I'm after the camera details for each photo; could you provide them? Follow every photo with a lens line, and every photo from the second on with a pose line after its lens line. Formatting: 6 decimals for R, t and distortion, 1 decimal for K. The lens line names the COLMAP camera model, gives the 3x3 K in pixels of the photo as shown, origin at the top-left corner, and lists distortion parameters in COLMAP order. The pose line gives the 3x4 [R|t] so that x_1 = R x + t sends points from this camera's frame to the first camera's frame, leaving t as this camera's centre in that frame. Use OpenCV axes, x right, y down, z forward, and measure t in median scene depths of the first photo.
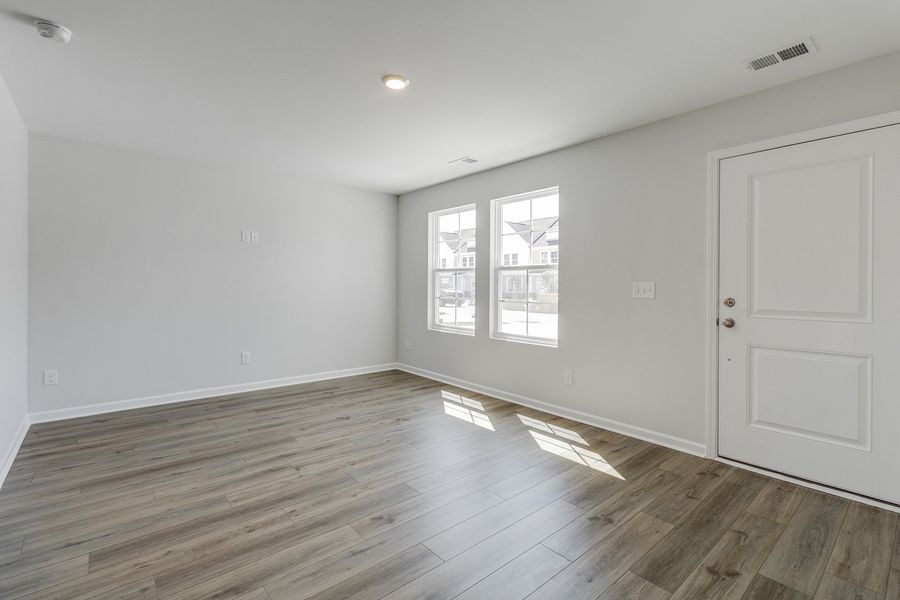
lens RADIAL K [[412.7, 0, 449.4], [0, 412.7, 270.2], [0, 0, 1]] dist [0.000366, -0.002509]
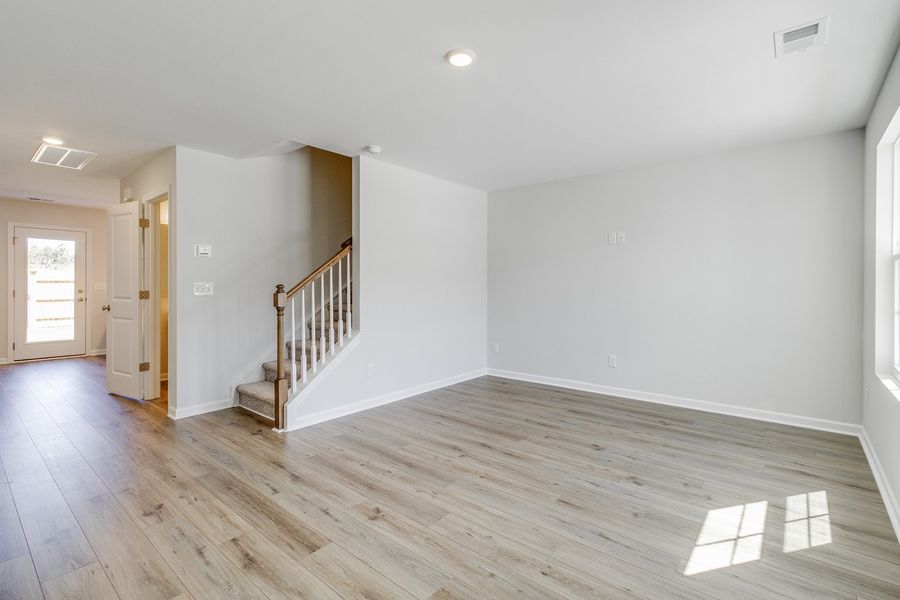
lens RADIAL K [[412.7, 0, 469.7], [0, 412.7, 292.0], [0, 0, 1]] dist [0.000366, -0.002509]
pose [[0.189621, 0.008120, -0.981824, 0.653700], [0.035616, 0.999251, 0.015143, 0.030910], [0.981211, -0.037840, 0.189190, 0.773304]]
